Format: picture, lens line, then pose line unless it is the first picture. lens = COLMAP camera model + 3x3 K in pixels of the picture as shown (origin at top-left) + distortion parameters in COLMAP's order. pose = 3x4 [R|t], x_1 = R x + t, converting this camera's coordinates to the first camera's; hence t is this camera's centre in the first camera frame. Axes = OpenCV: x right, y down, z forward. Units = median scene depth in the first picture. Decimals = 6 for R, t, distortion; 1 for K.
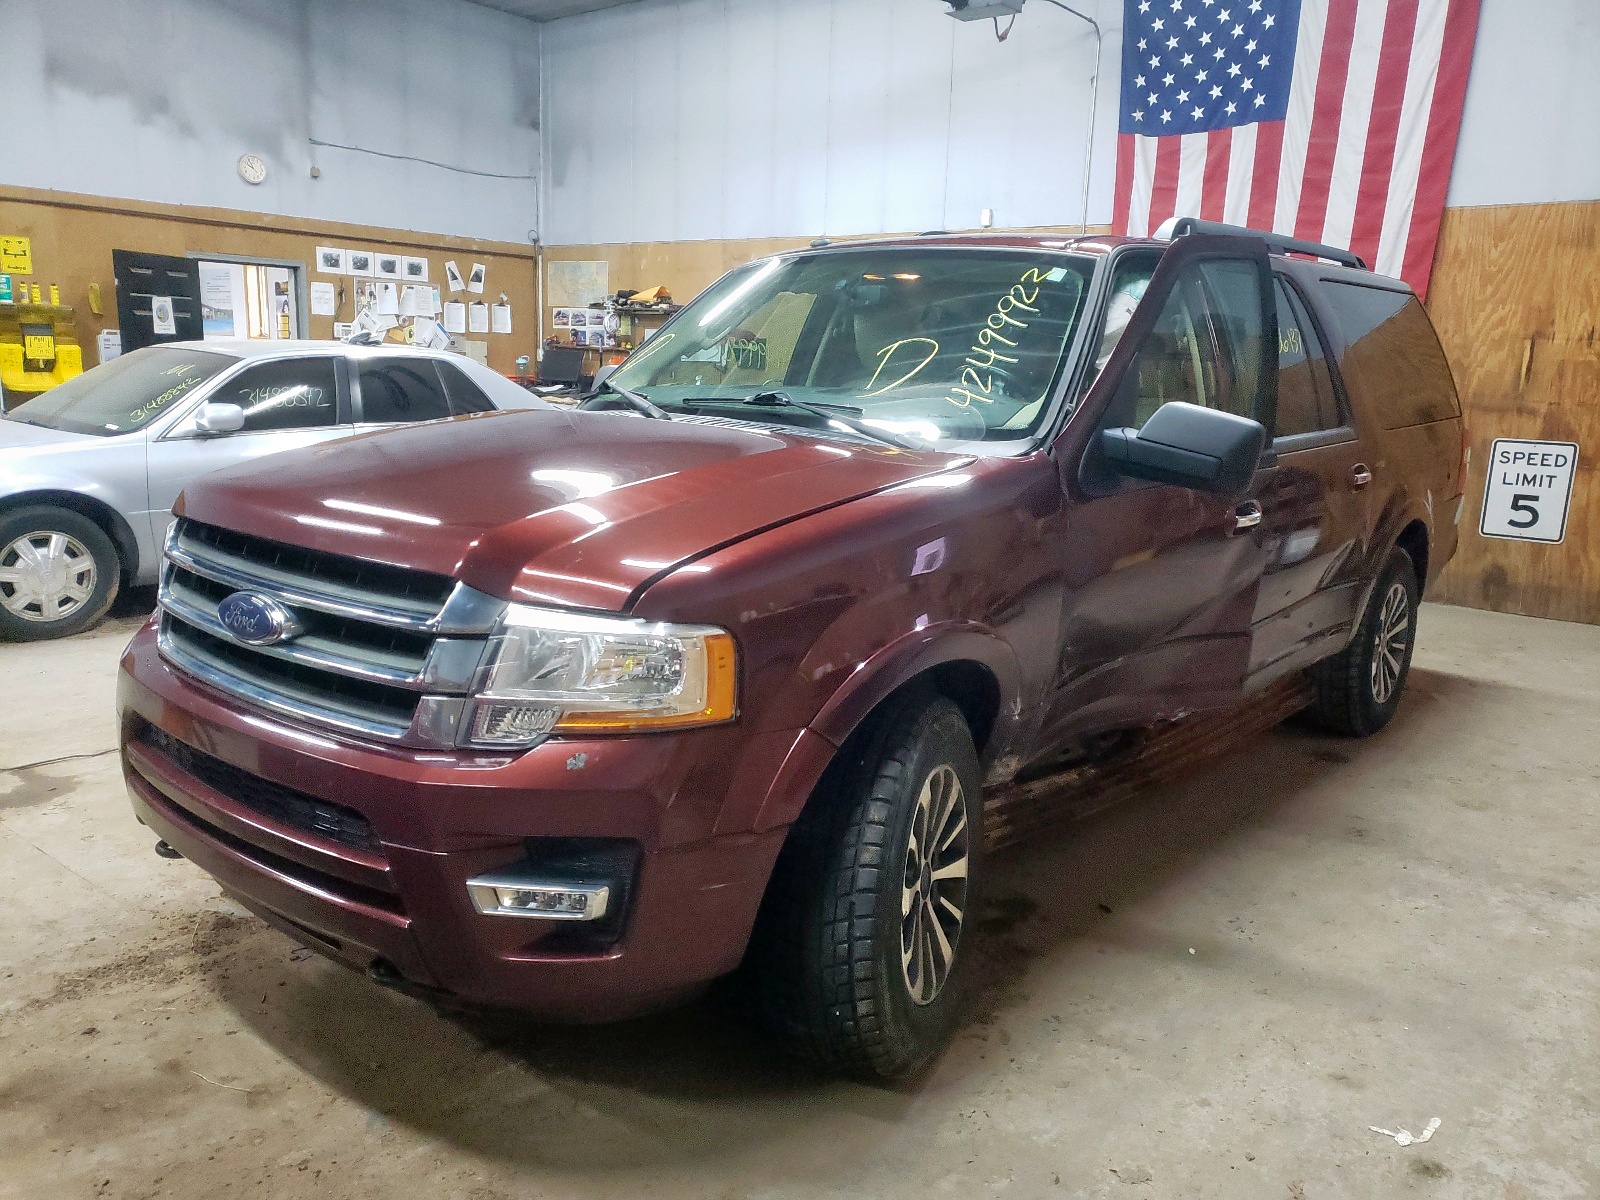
lens RADIAL K [[1238.6, 0, 817.3], [0, 1238.6, 597.6], [0, 0, 1]] dist [0.034514, 0.011038]
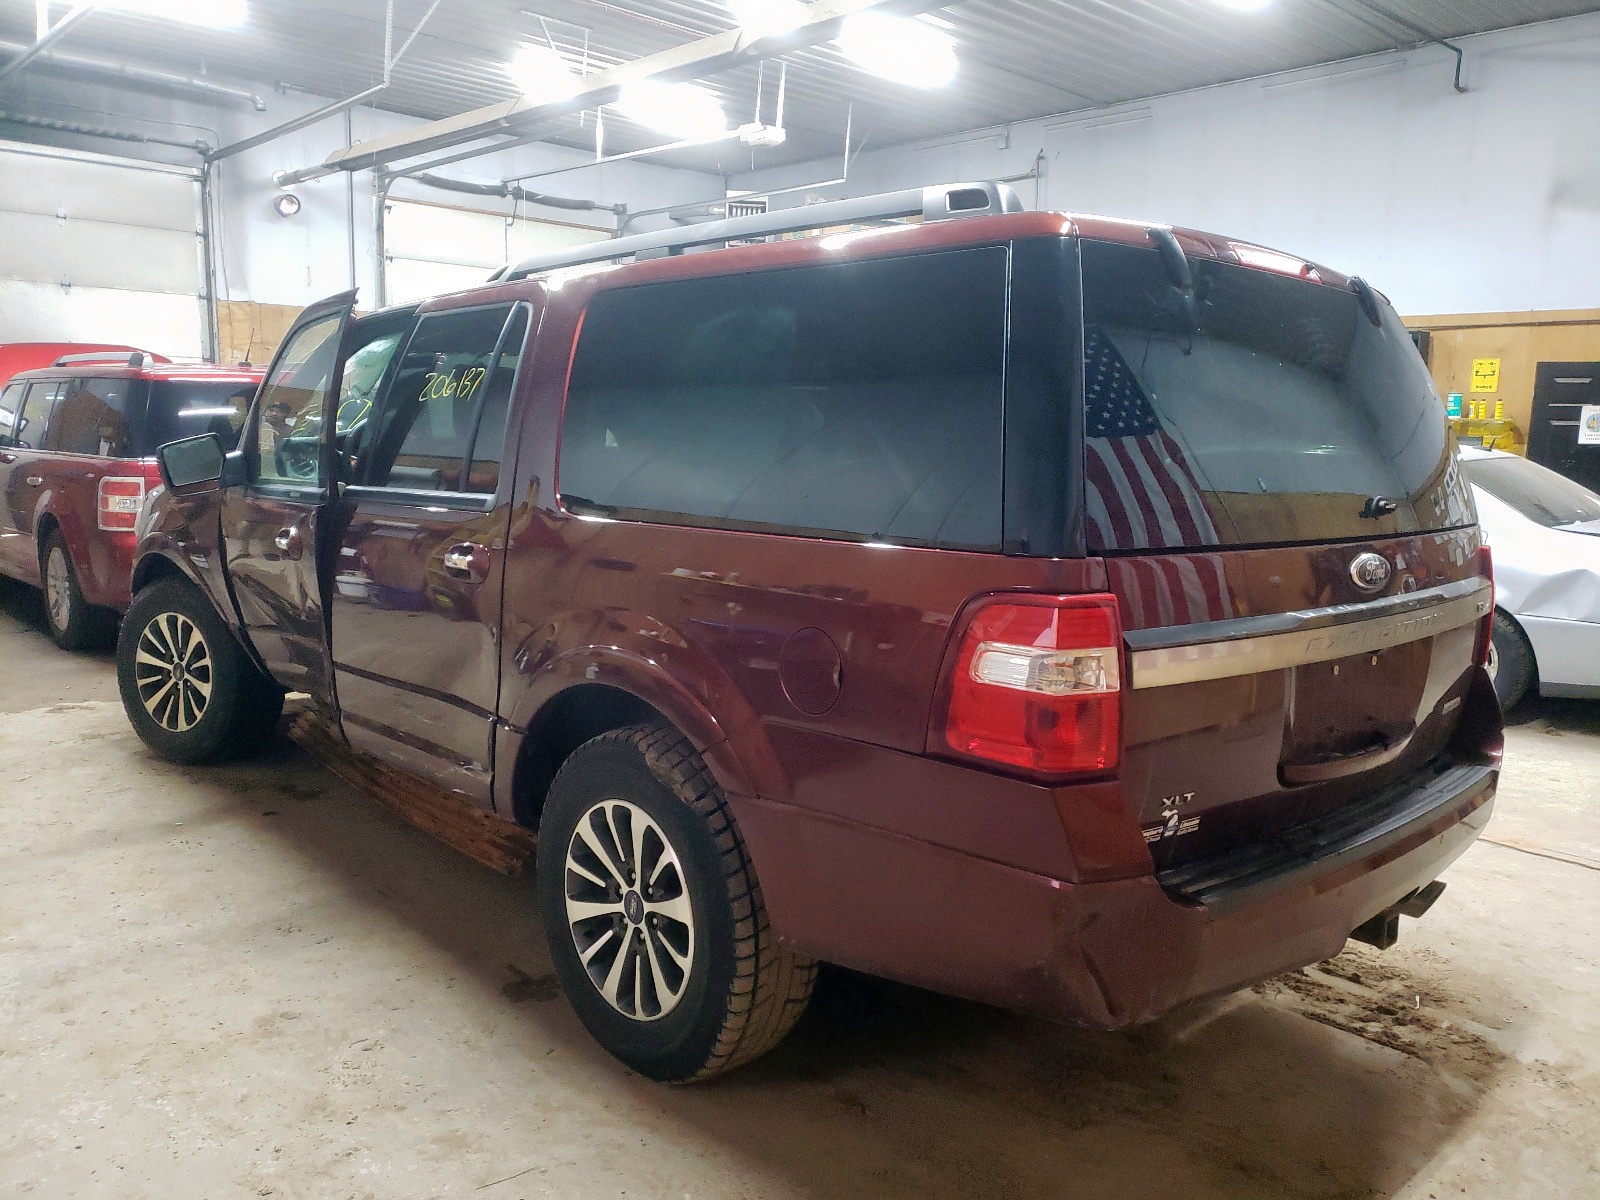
lens RADIAL K [[1238.6, 0, 817.3], [0, 1238.6, 597.6], [0, 0, 1]] dist [0.034514, 0.011038]
pose [[-0.128506, 0.102481, -0.986399, 1.036775], [-0.221268, 0.966610, 0.129252, -0.194767], [0.966709, 0.234868, -0.101539, 1.181459]]
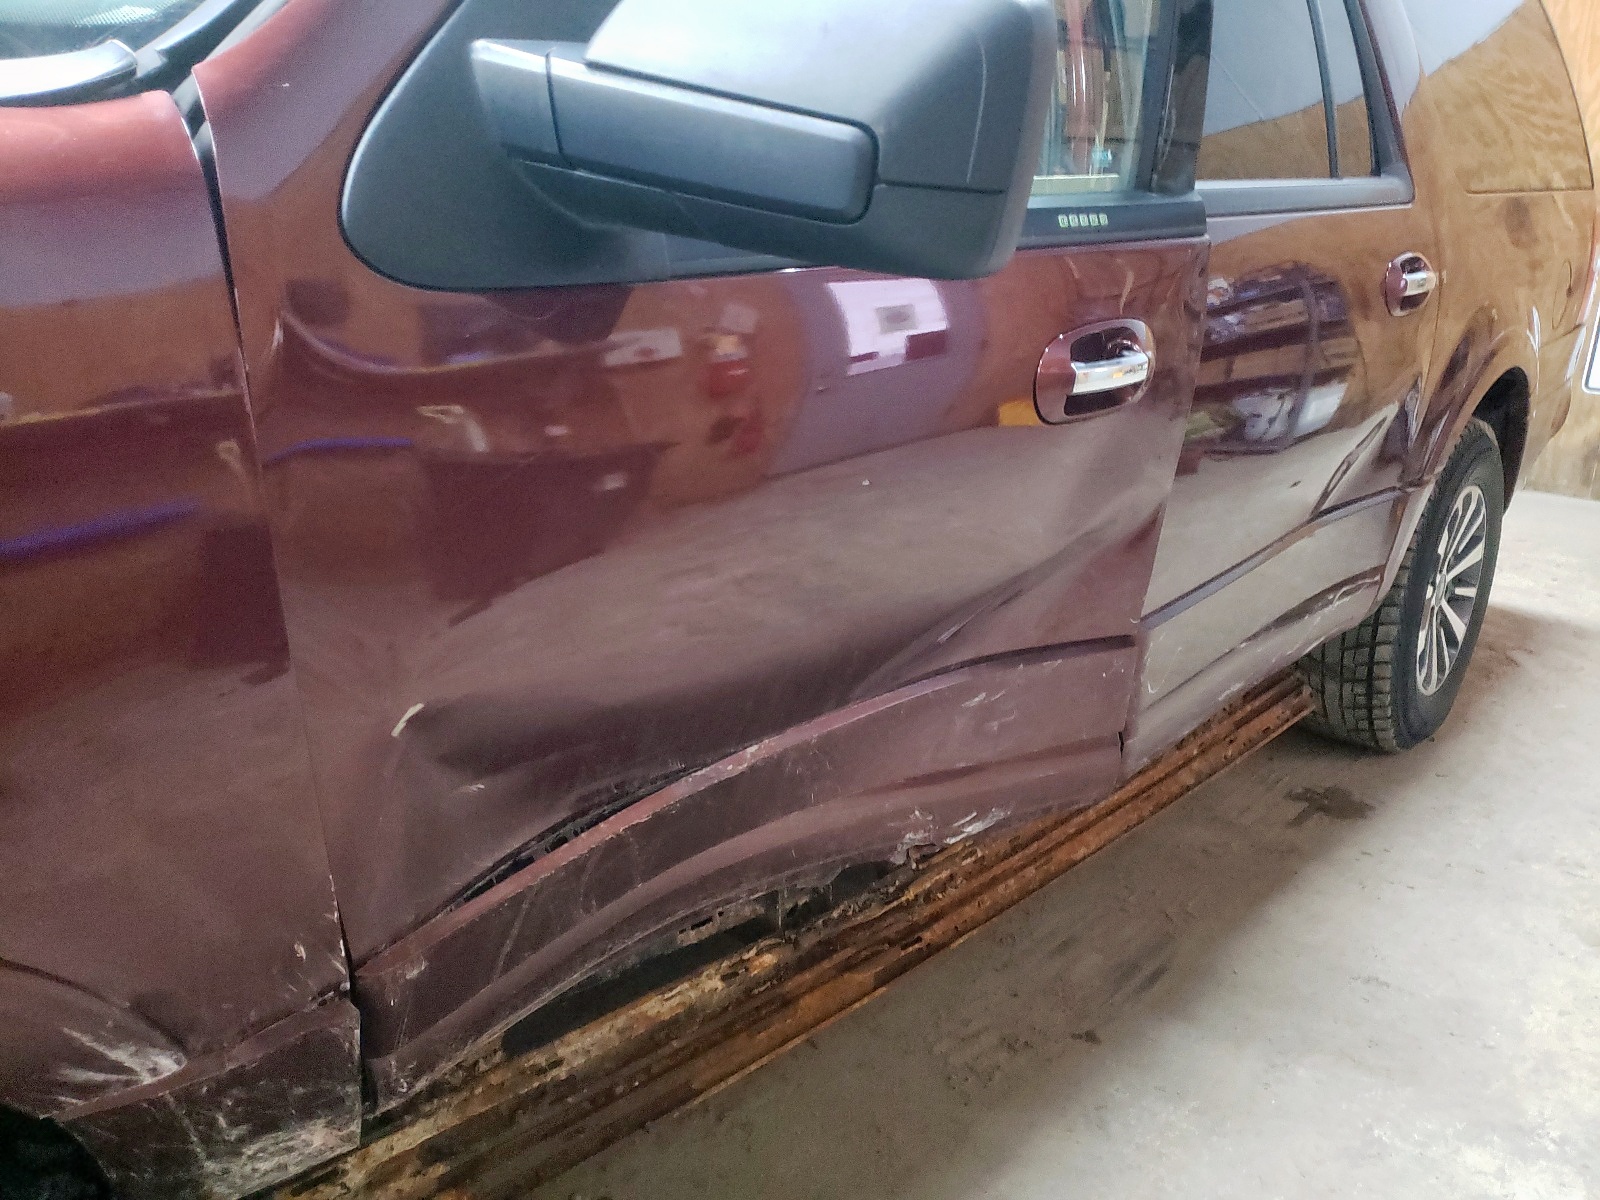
lens RADIAL K [[1238.6, 0, 817.3], [0, 1238.6, 597.6], [0, 0, 1]] dist [0.034514, 0.011038]
pose [[0.999632, -0.007491, -0.026089, 0.197446], [0.010344, 0.993765, 0.111016, -0.027623], [0.025095, -0.111245, 0.993476, 0.455625]]
